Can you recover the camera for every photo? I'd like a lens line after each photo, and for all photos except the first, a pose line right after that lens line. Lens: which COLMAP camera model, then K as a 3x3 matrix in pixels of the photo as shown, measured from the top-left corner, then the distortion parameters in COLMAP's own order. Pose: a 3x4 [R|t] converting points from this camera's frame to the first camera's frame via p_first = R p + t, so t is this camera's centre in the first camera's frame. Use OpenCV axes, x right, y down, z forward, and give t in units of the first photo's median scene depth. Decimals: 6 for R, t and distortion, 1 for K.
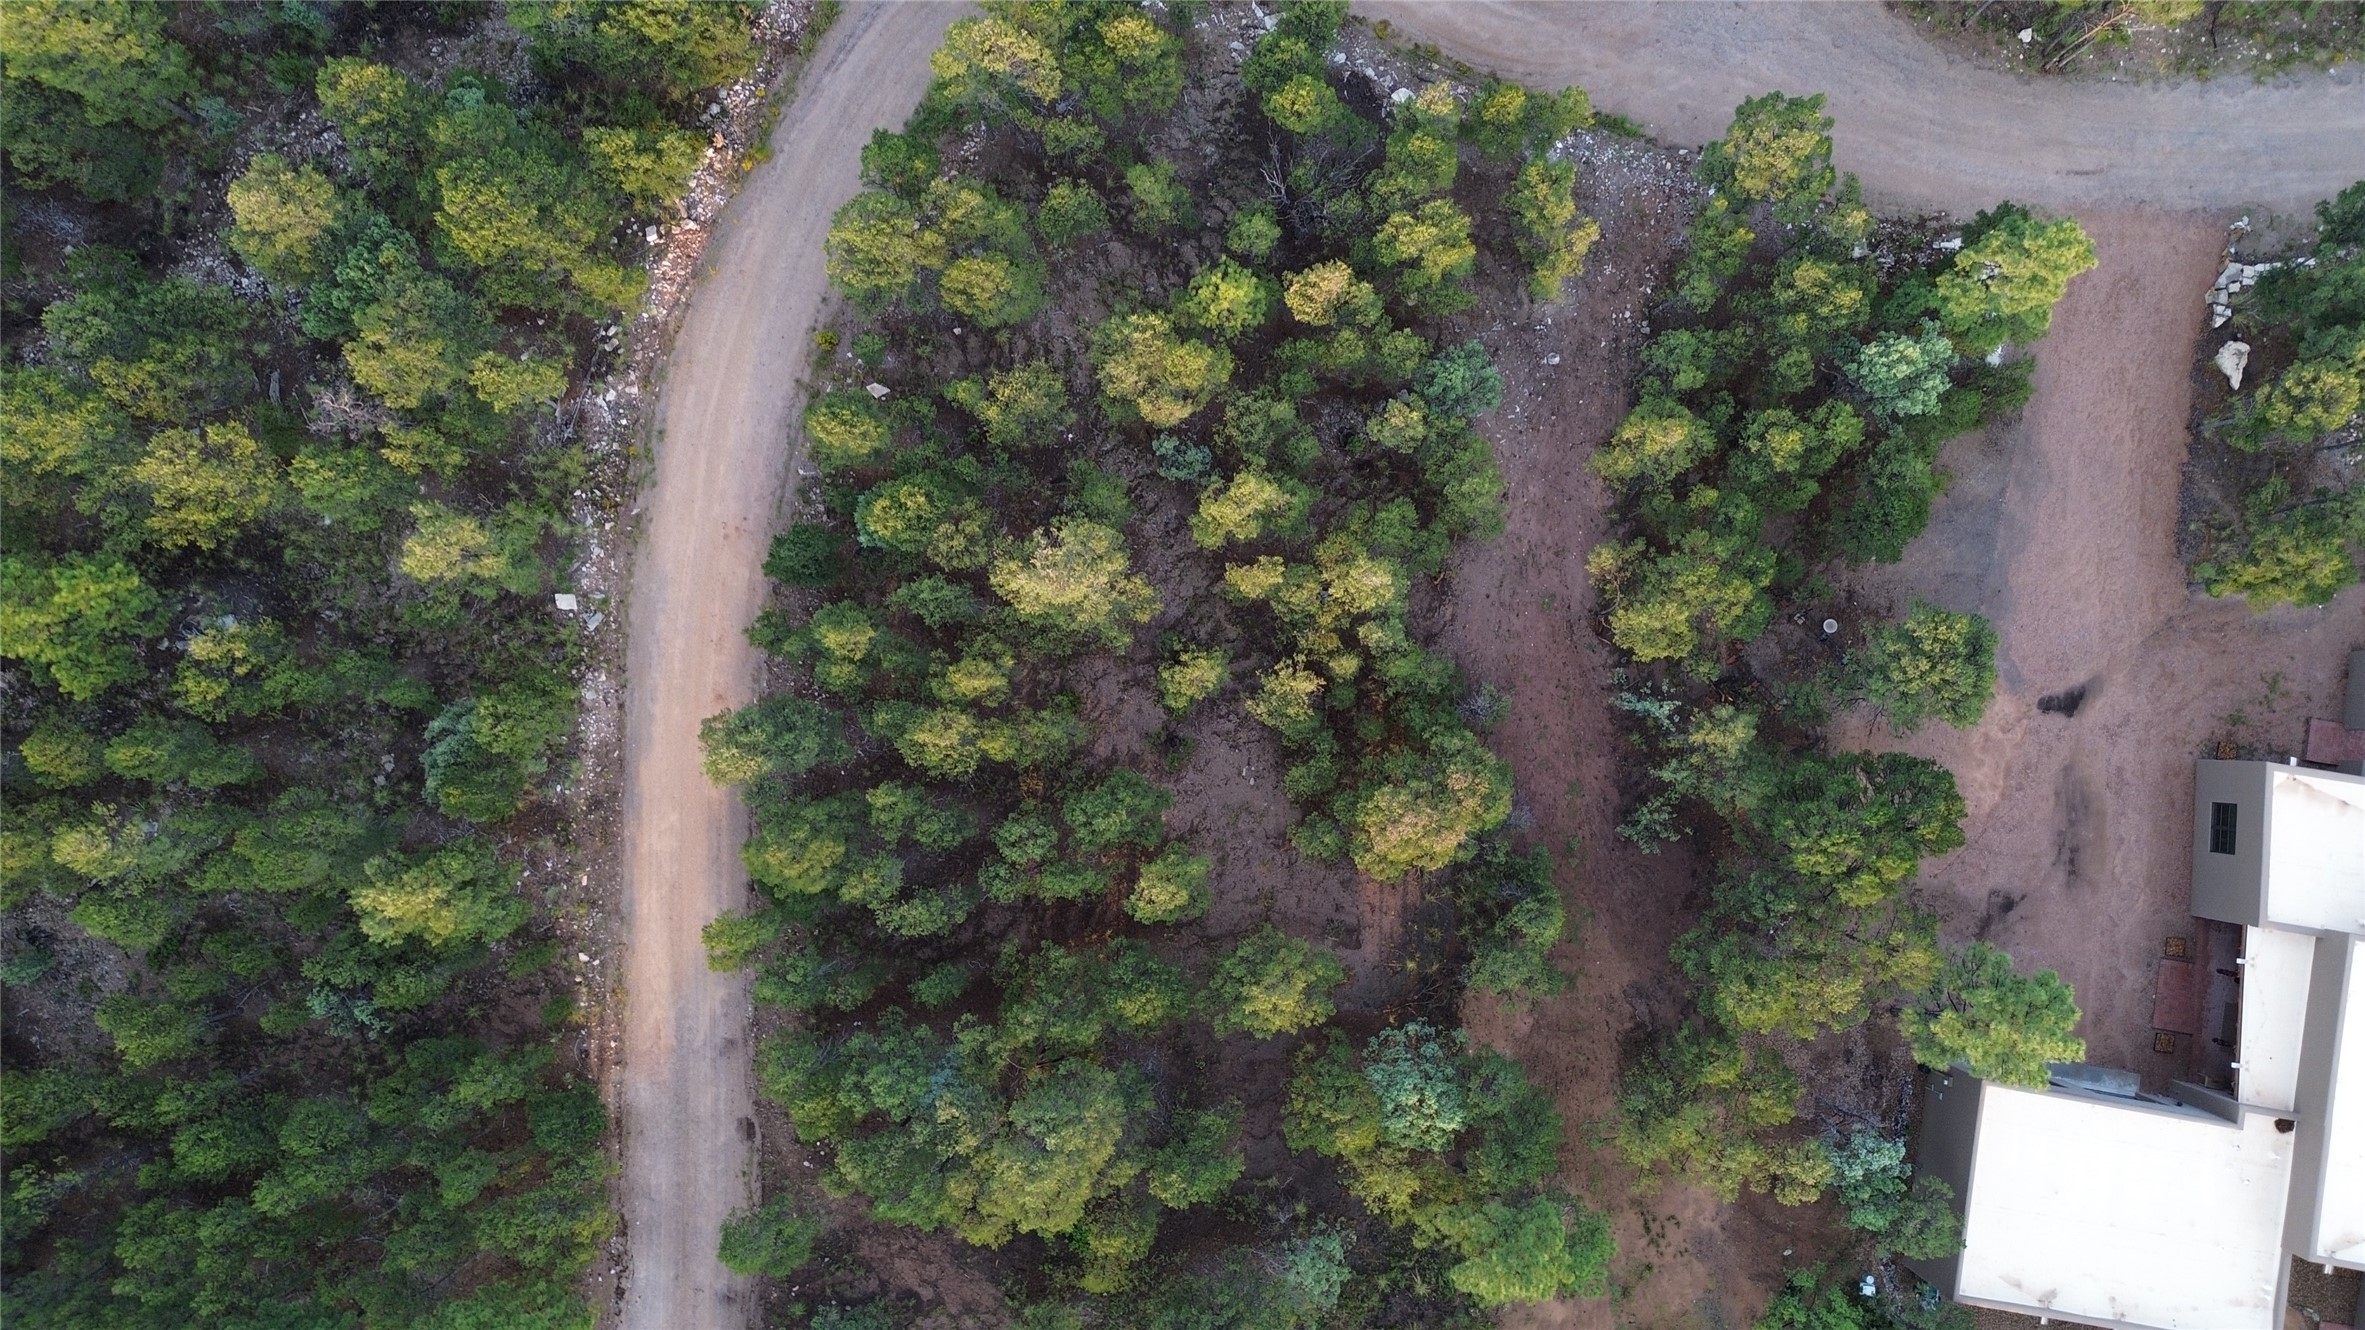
lens RADIAL K [[1661.2, 0, 1180.2], [0, 1661.2, 657.4], [0, 0, 1]] dist [0.072244, -0.068501]
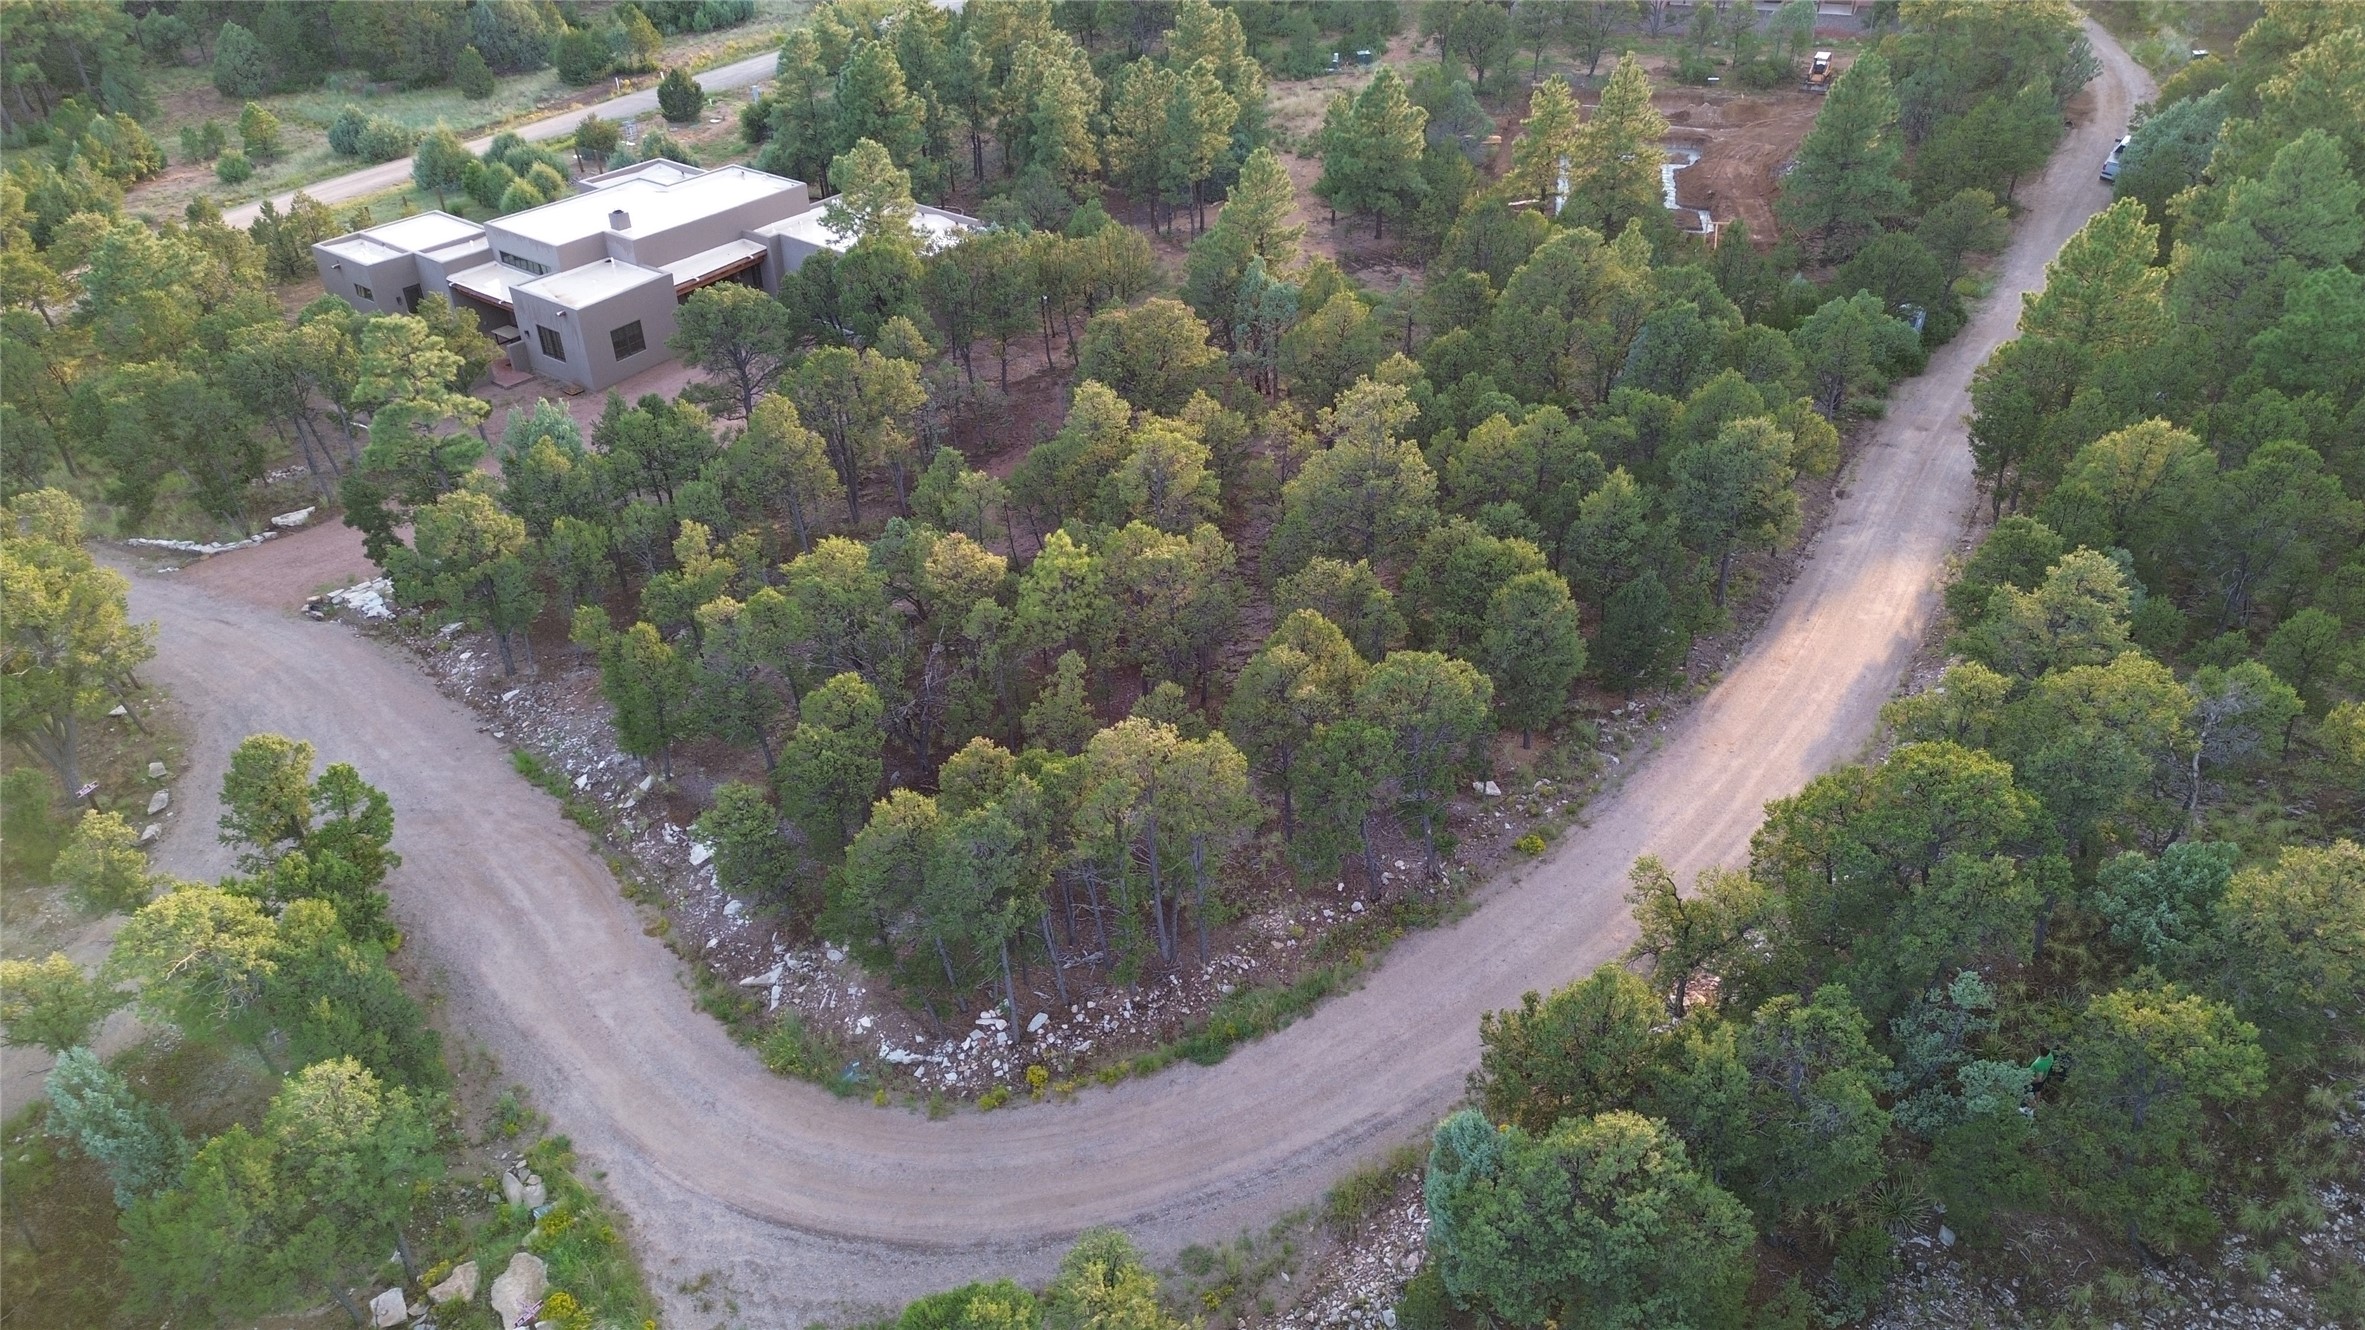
lens RADIAL K [[1662.8, 0, 1180.1], [0, 1662.8, 657.6], [0, 0, 1]] dist [0.072290, -0.069861]
pose [[-0.876554, -0.238268, 0.418188, -0.389815], [0.481246, -0.447272, 0.753890, -0.839569], [0.007416, 0.862077, 0.506724, 0.588663]]
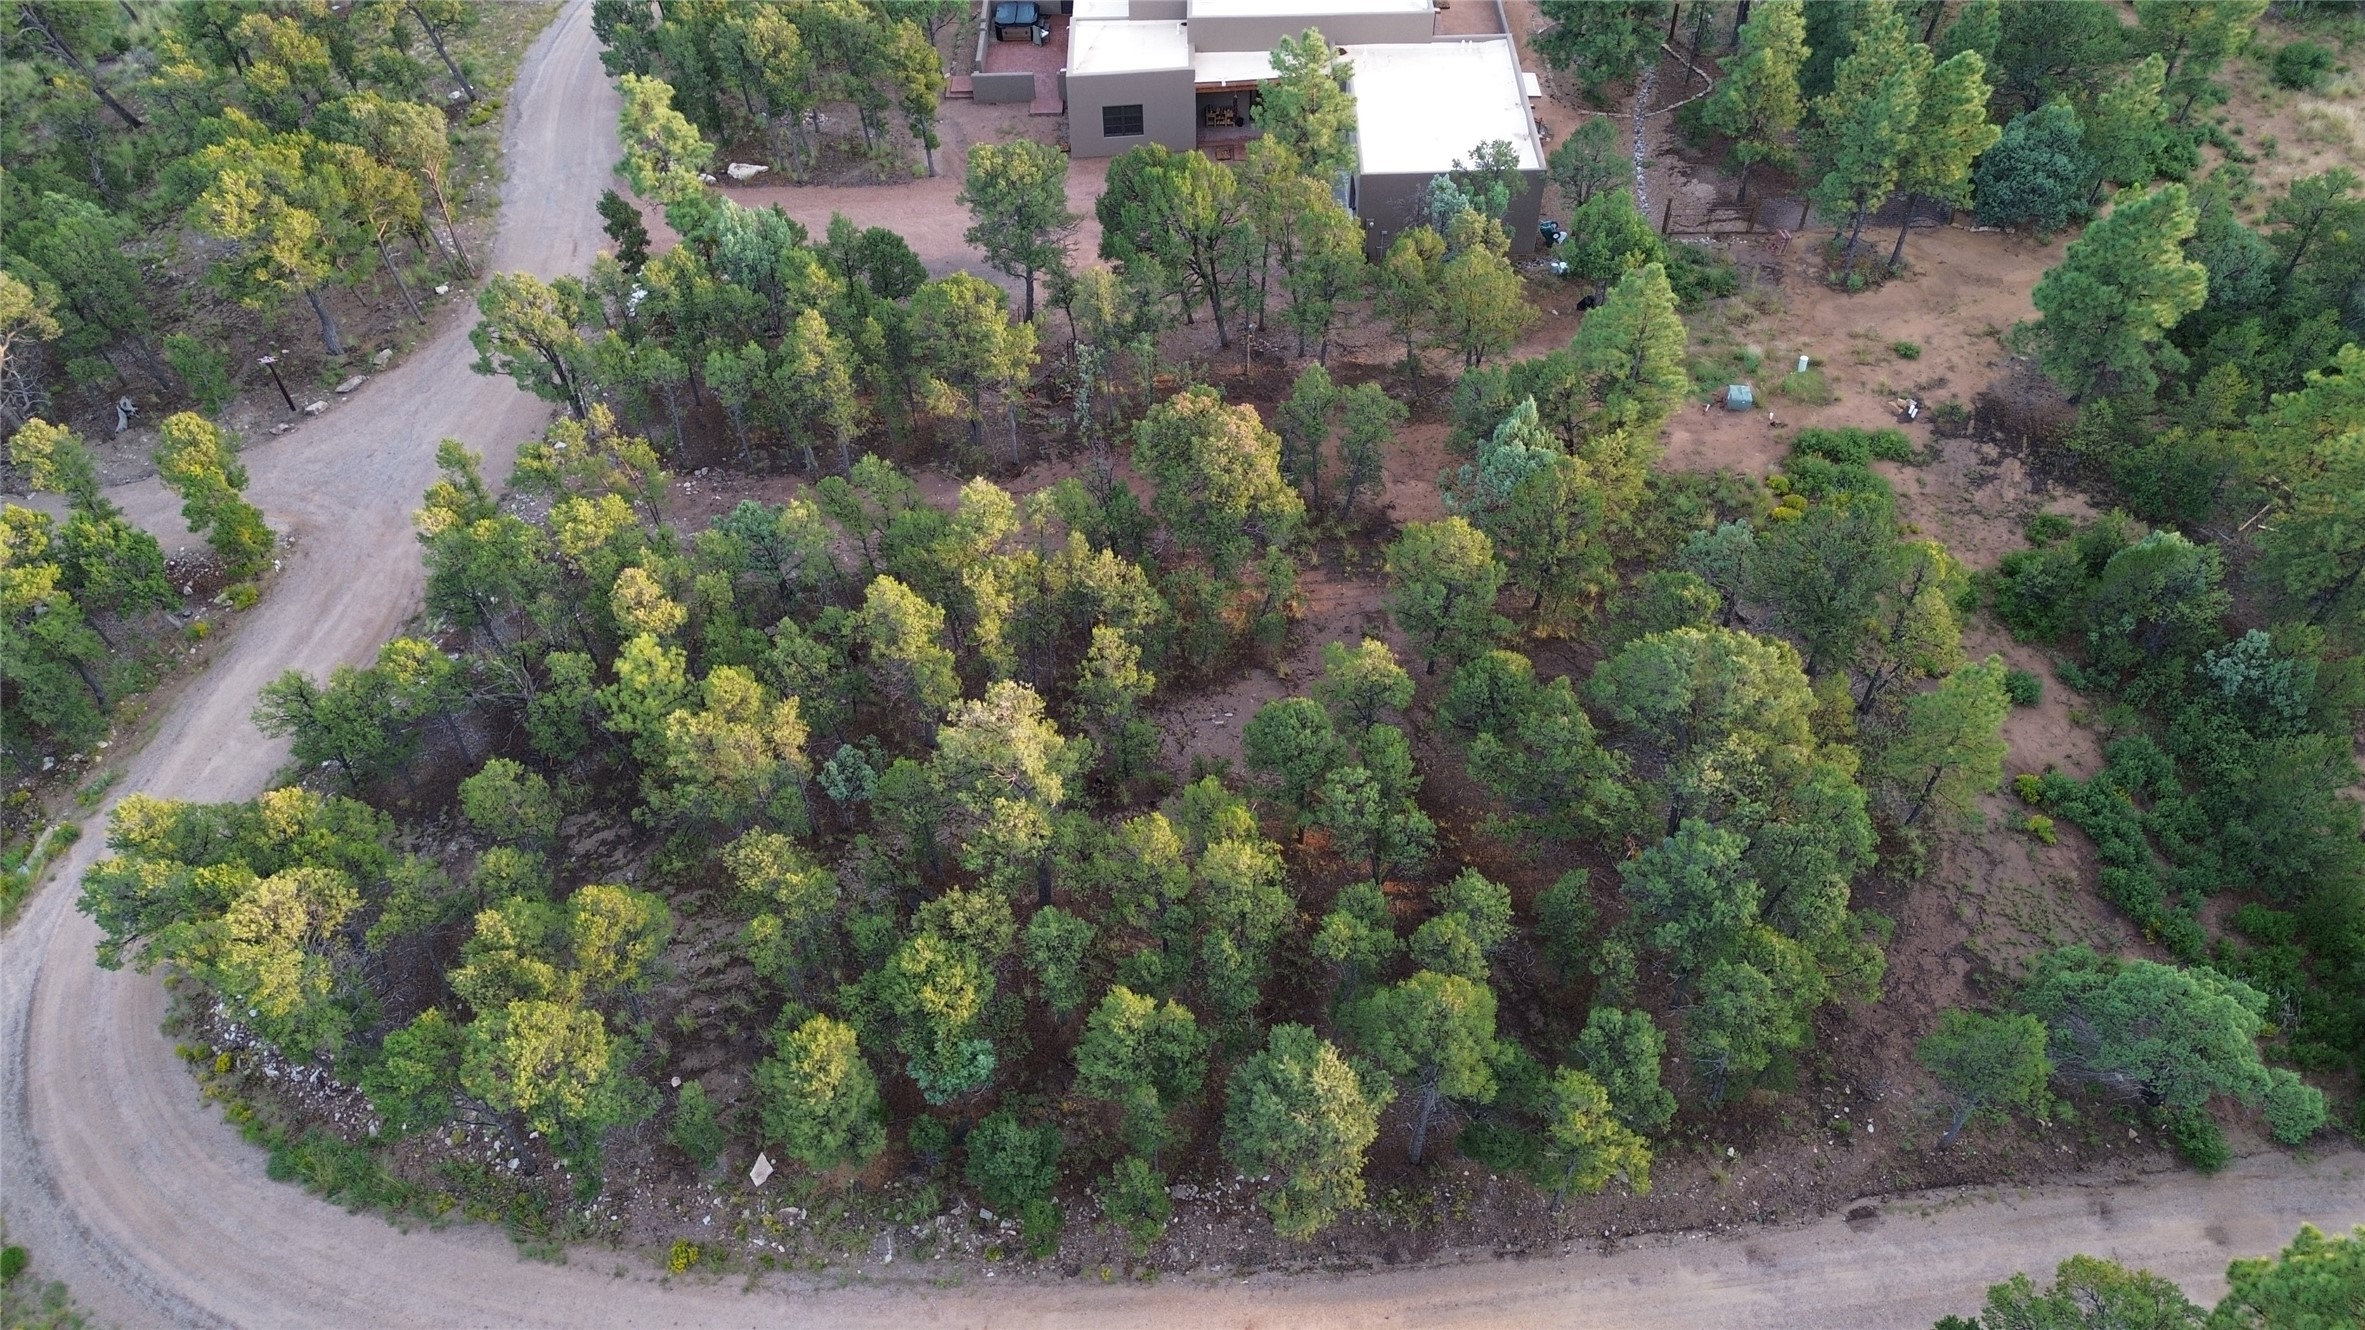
lens RADIAL K [[1661.2, 0, 1180.2], [0, 1661.2, 657.4], [0, 0, 1]] dist [0.072244, -0.068501]
pose [[-0.162587, -0.727777, 0.666263, -0.545792], [0.986378, -0.102803, 0.128410, -0.062001], [-0.024960, 0.678065, 0.734578, 0.376085]]
